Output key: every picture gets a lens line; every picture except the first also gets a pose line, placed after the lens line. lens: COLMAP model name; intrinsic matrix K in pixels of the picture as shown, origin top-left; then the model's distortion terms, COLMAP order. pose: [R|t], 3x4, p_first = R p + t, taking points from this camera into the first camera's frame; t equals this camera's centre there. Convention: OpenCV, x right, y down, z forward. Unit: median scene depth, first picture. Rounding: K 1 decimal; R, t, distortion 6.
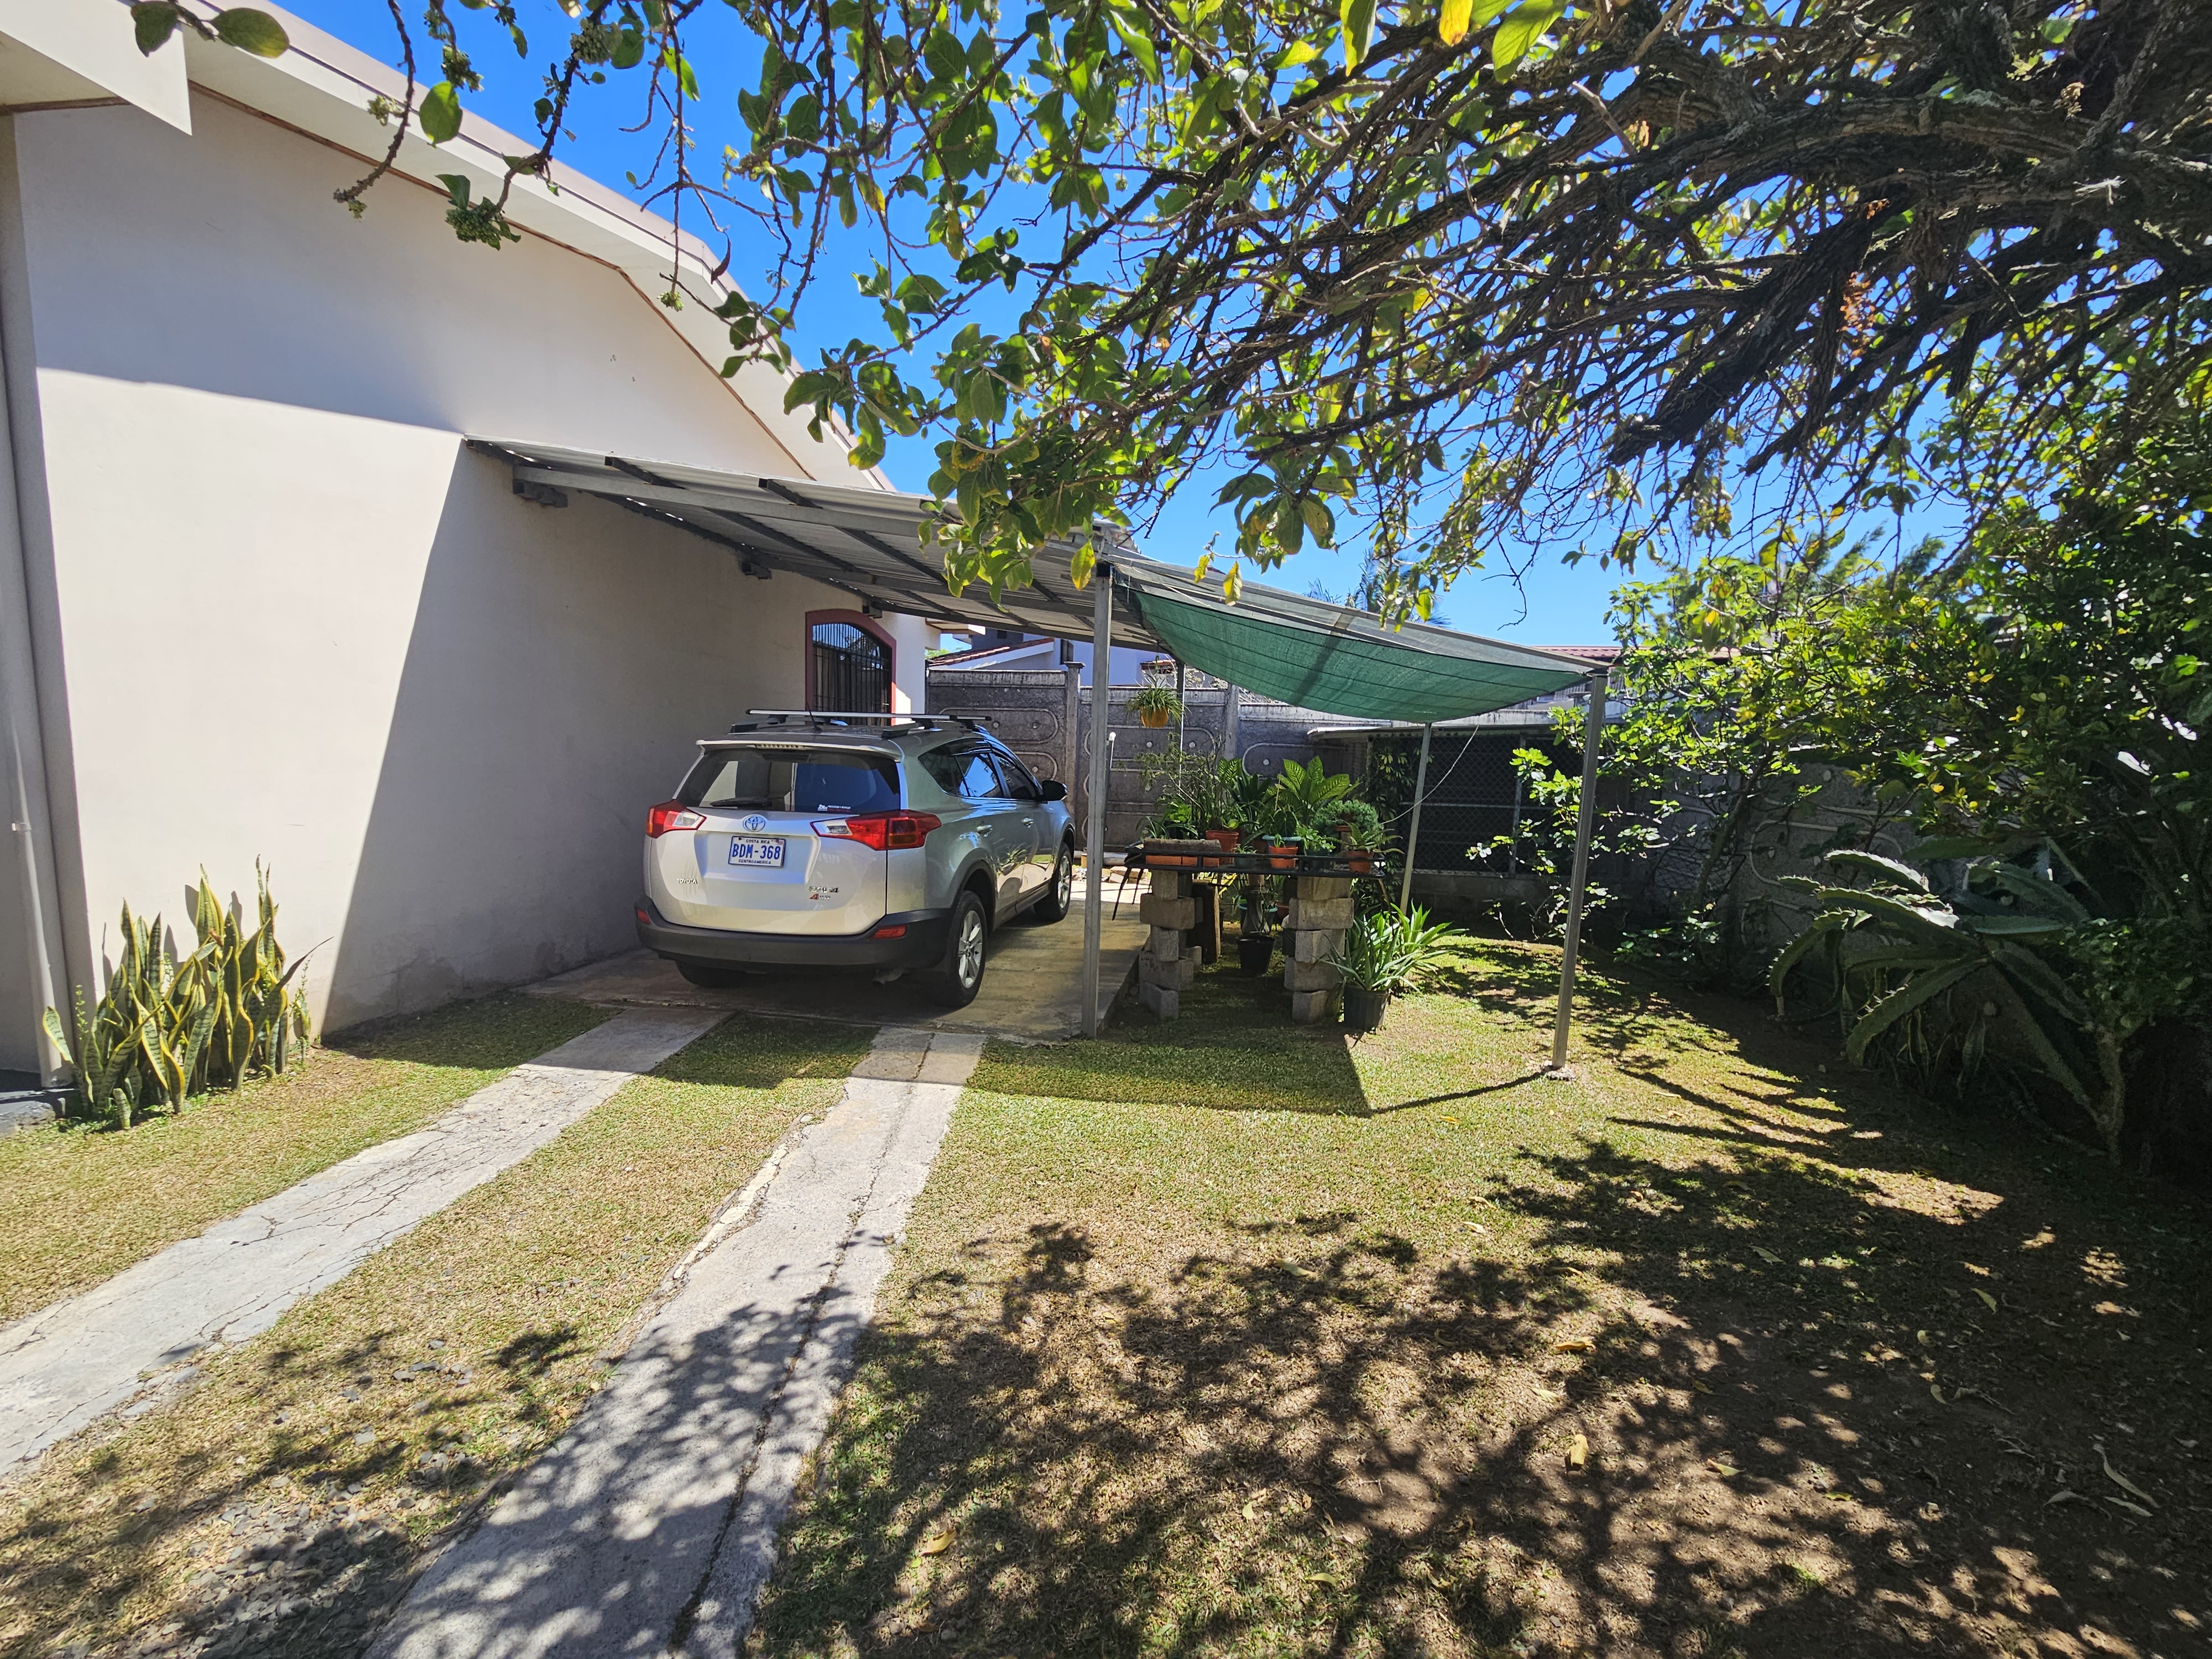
lens RADIAL K [[908.8, 0, 1116.0], [0, 908.8, 846.0], [0, 0, 1]] dist [-0.000587, 0.000035]
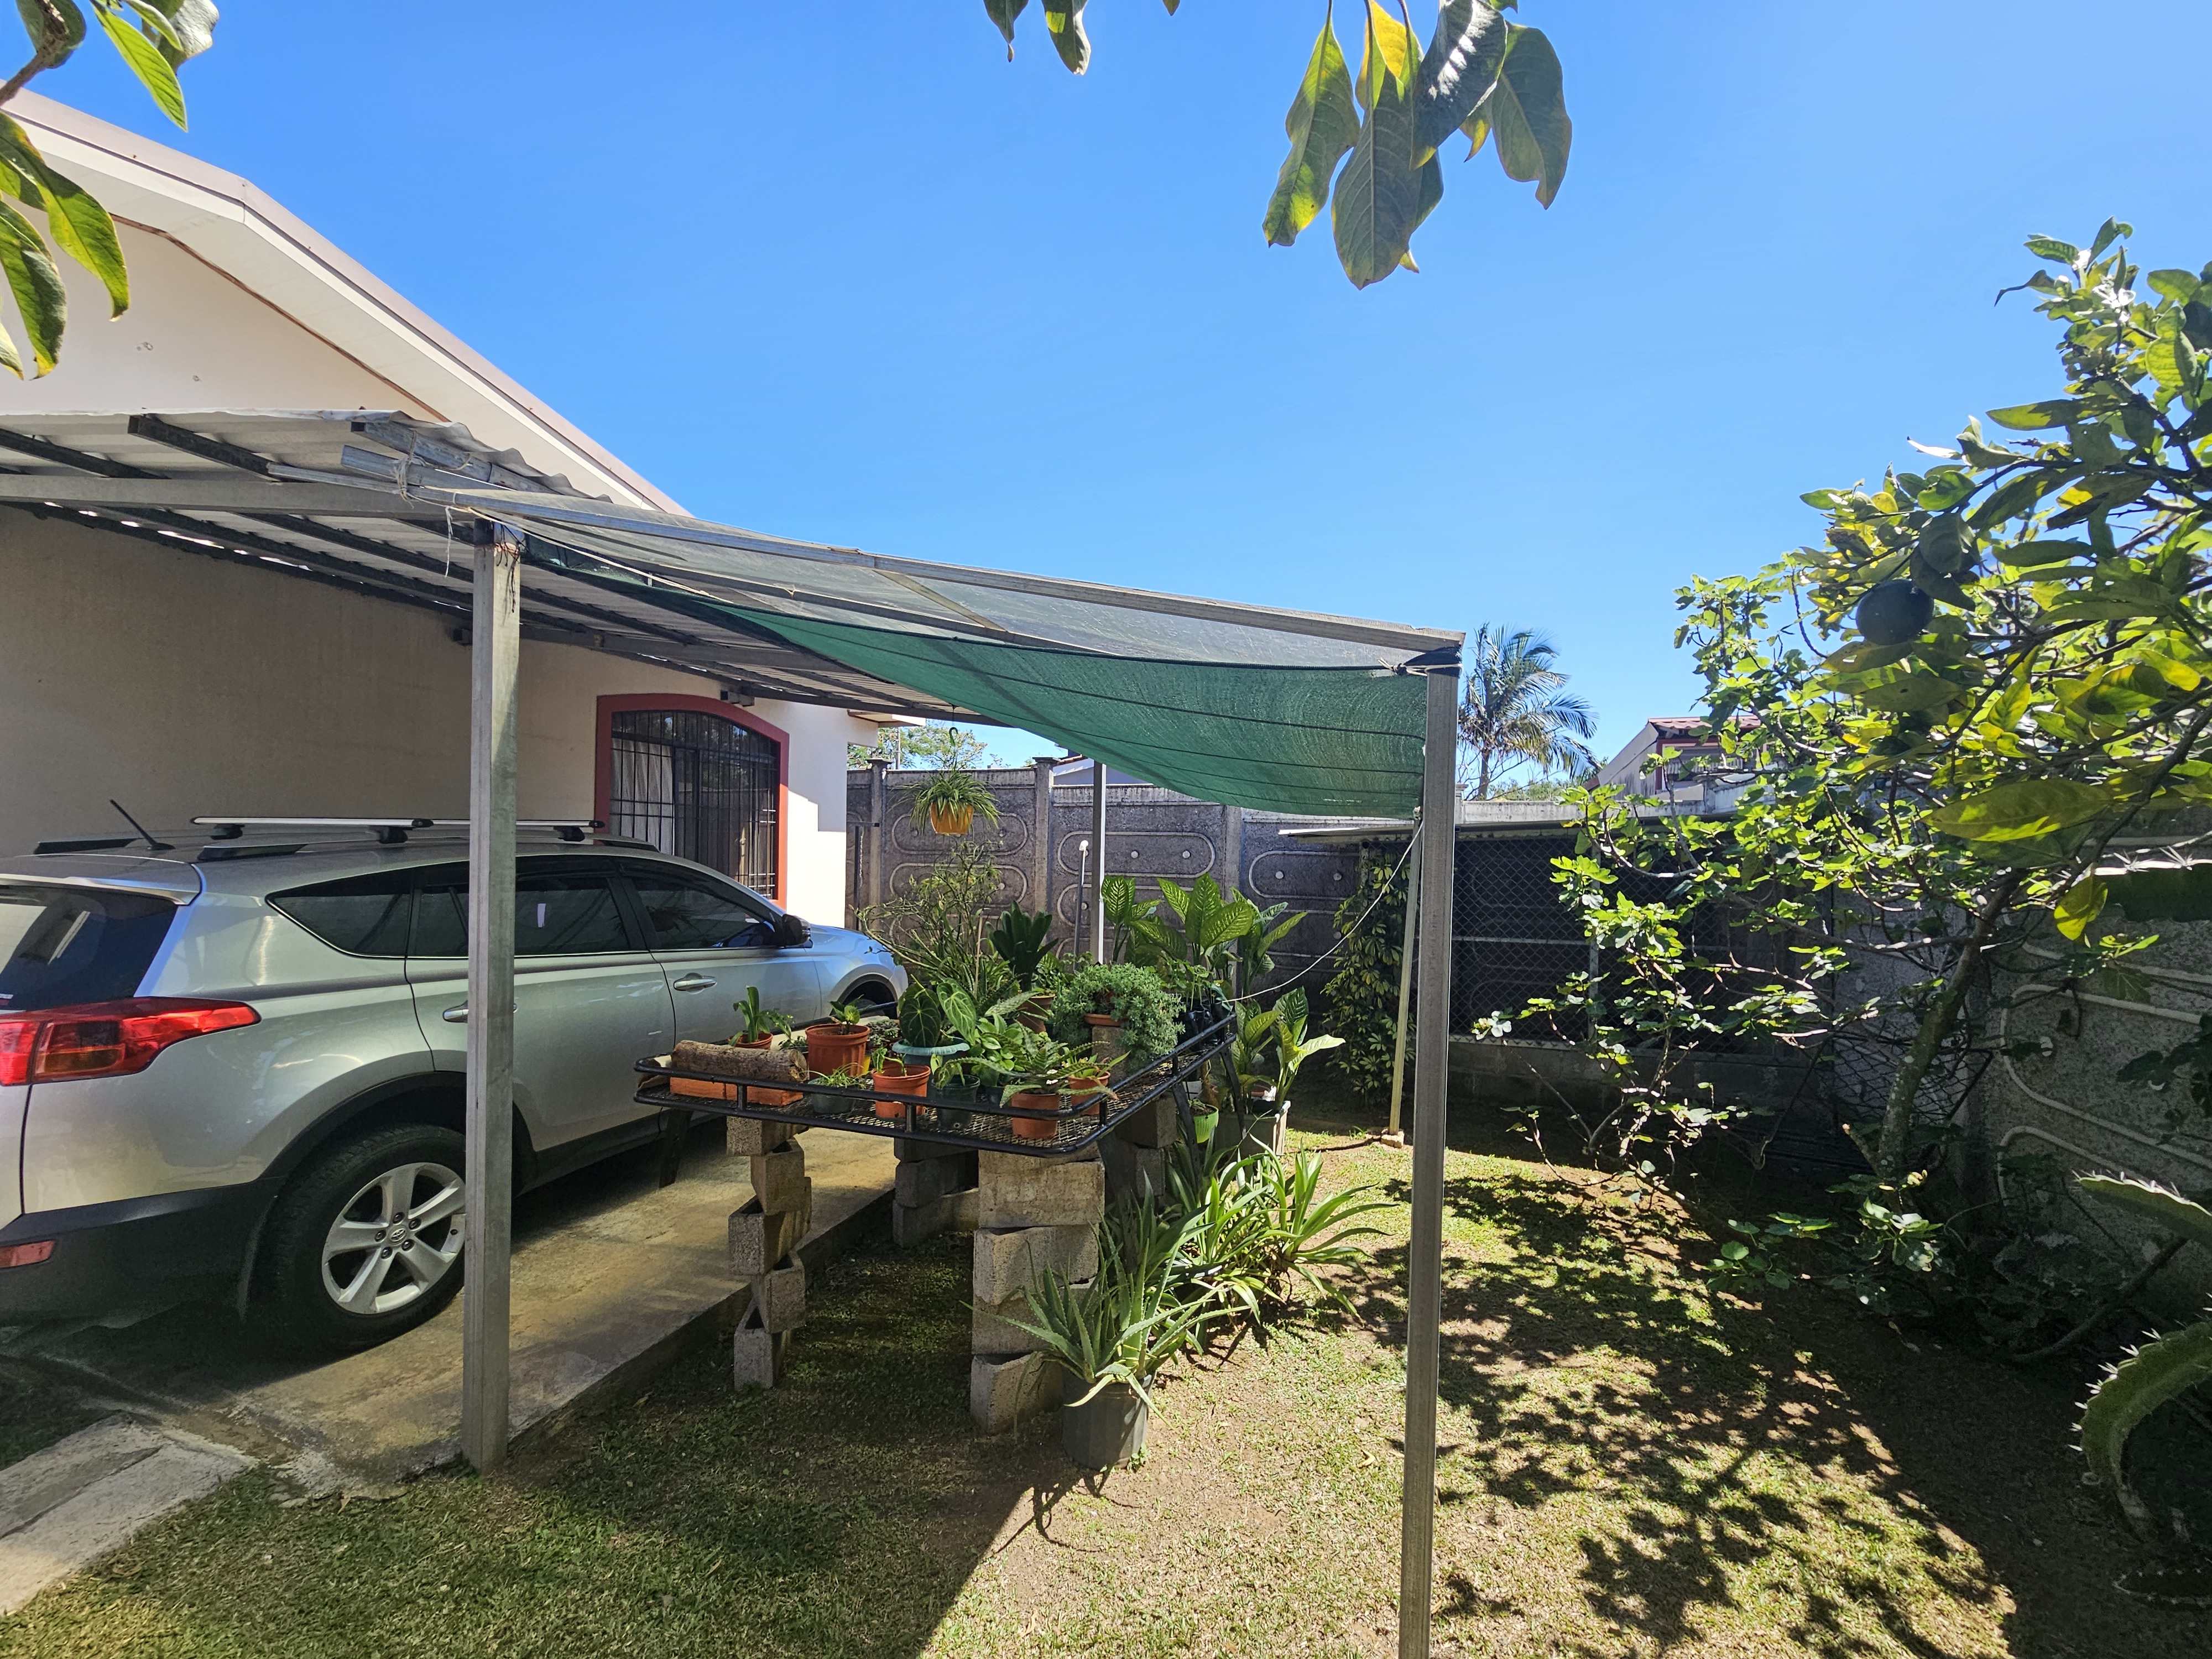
lens RADIAL K [[915.3, 0, 1110.1], [0, 915.3, 841.2], [0, 0, 1]] dist [-0.001502, -0.000225]
pose [[0.986152, -0.016300, -0.165044, 0.361200], [-0.003915, 0.992593, -0.121425, -0.060142], [0.165800, 0.120390, 0.978783, 0.495670]]
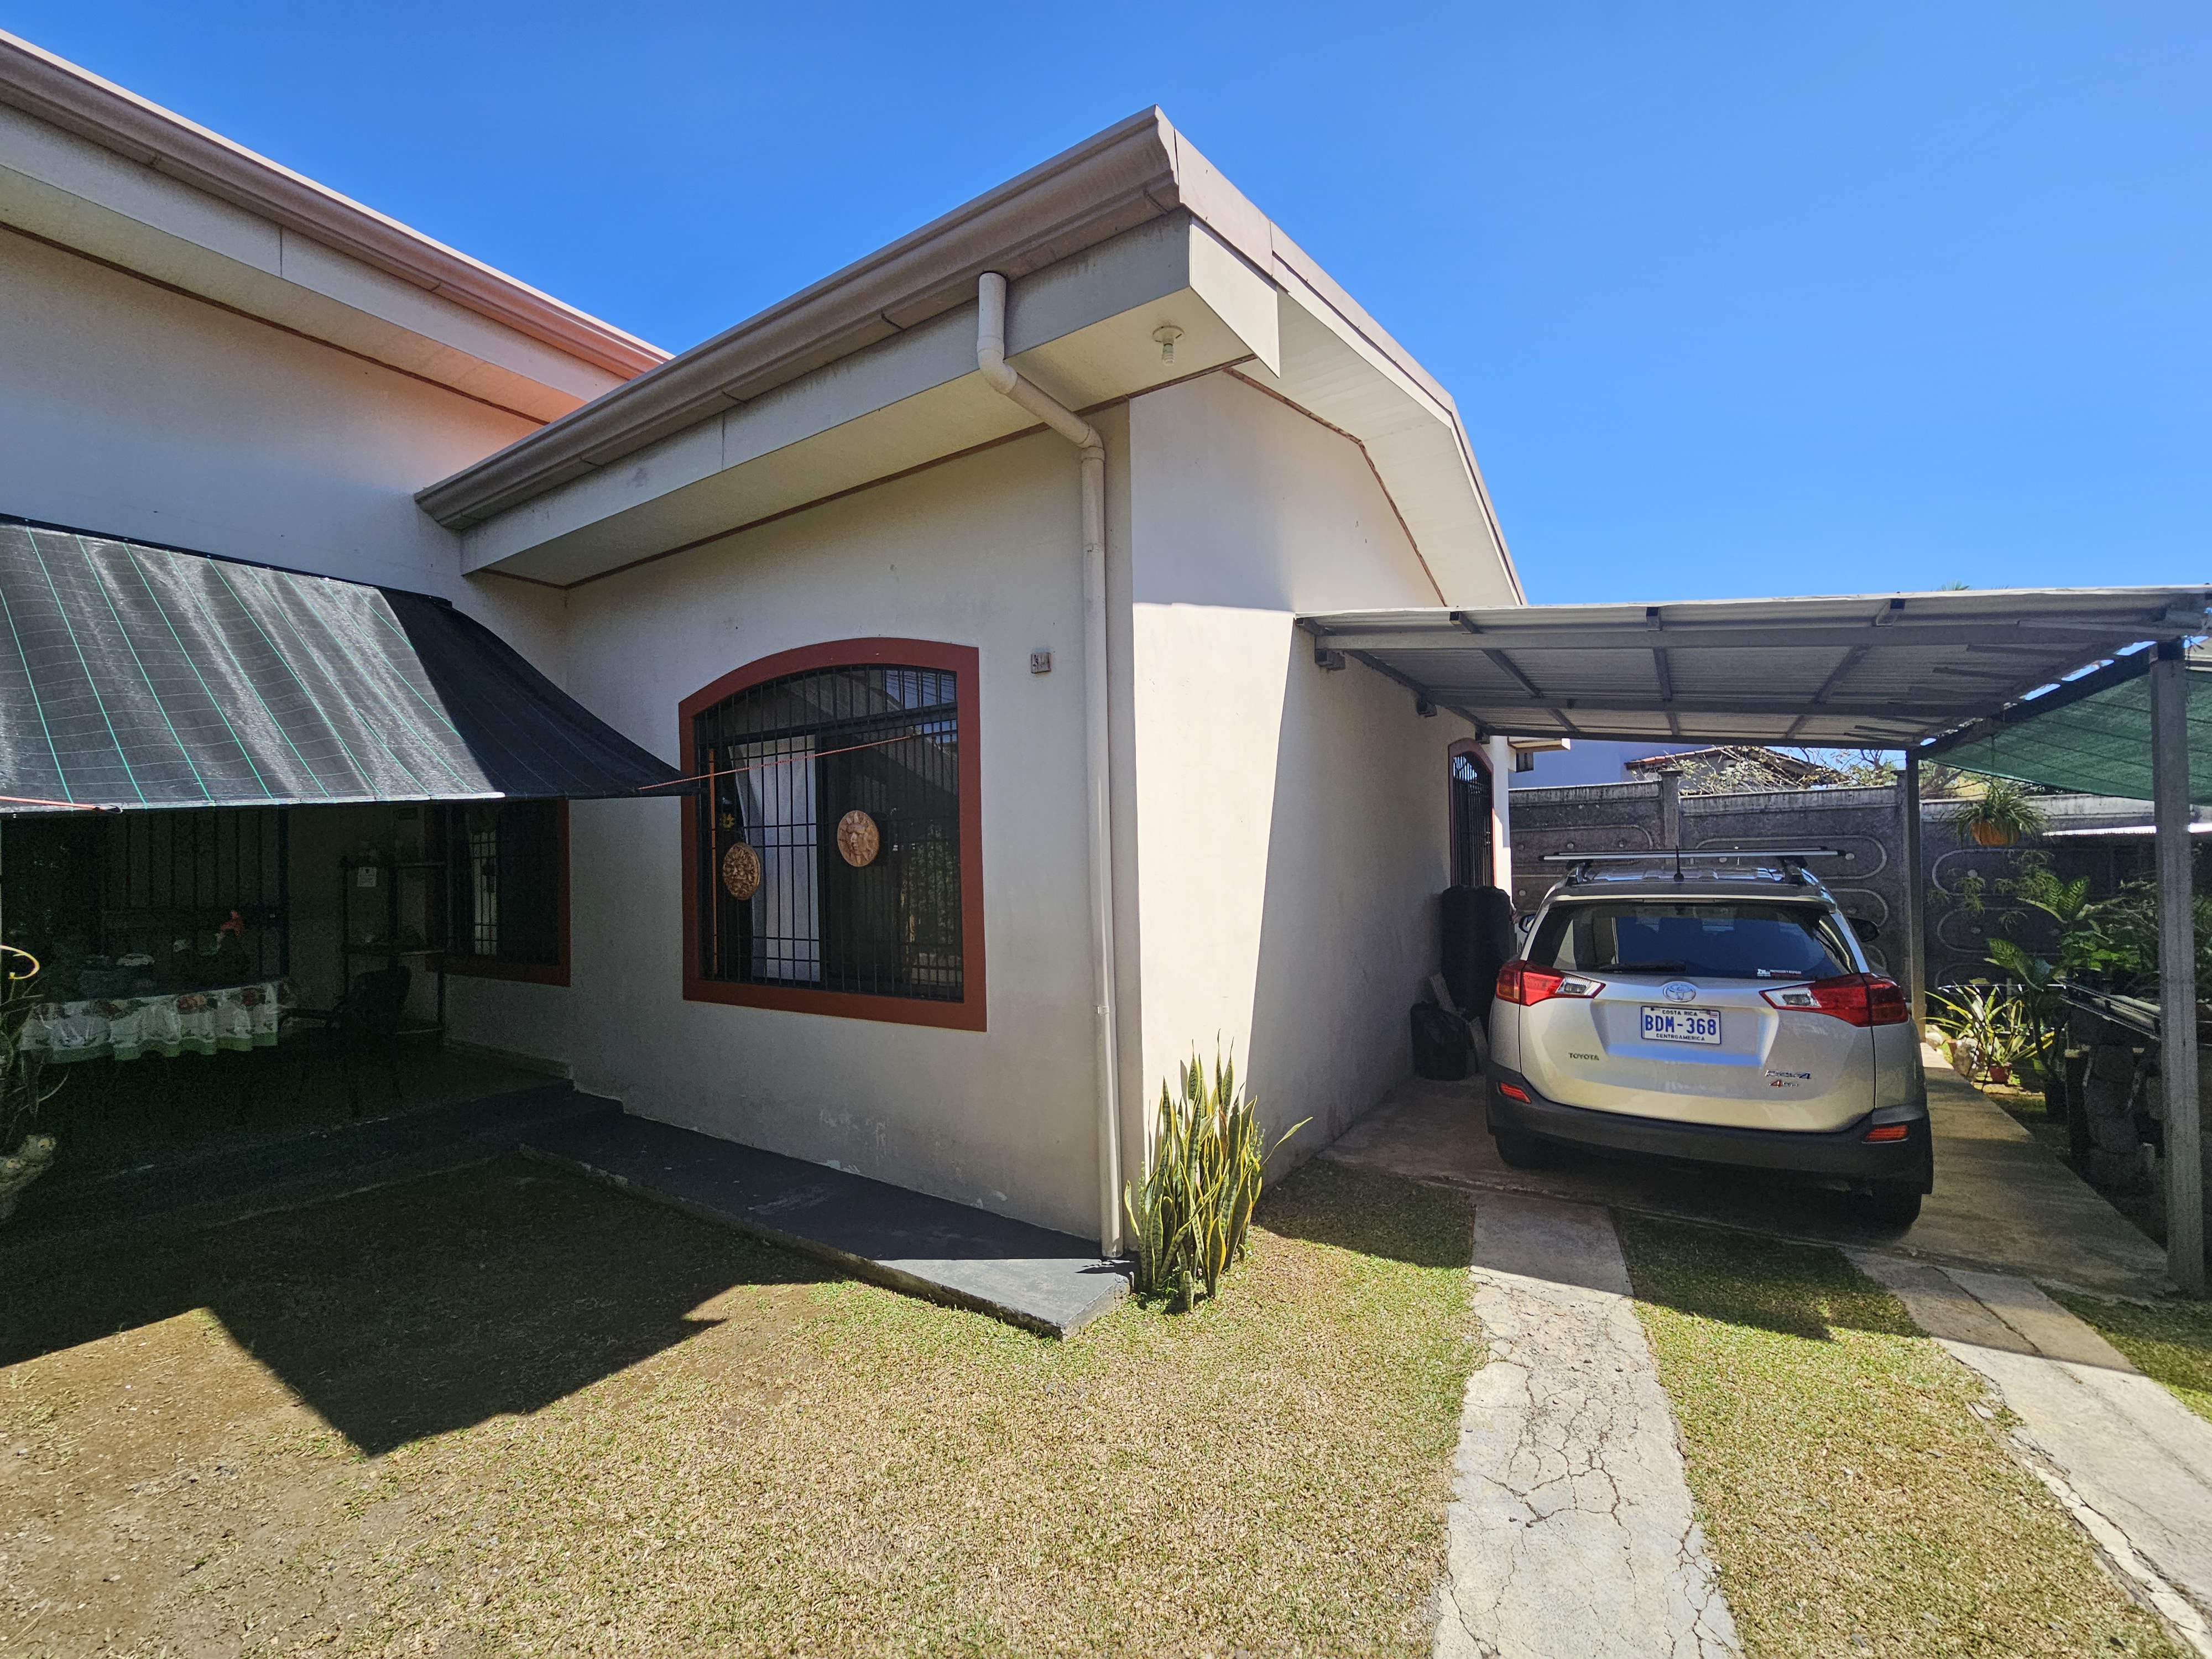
lens RADIAL K [[906.3, 0, 1108.5], [0, 906.3, 850.4], [0, 0, 1]] dist [0.000734, 0.000857]
pose [[0.917805, -0.055984, -0.393064, -0.464269], [0.007325, 0.992228, -0.124219, -0.046769], [0.396964, 0.111129, 0.911082, -0.008986]]
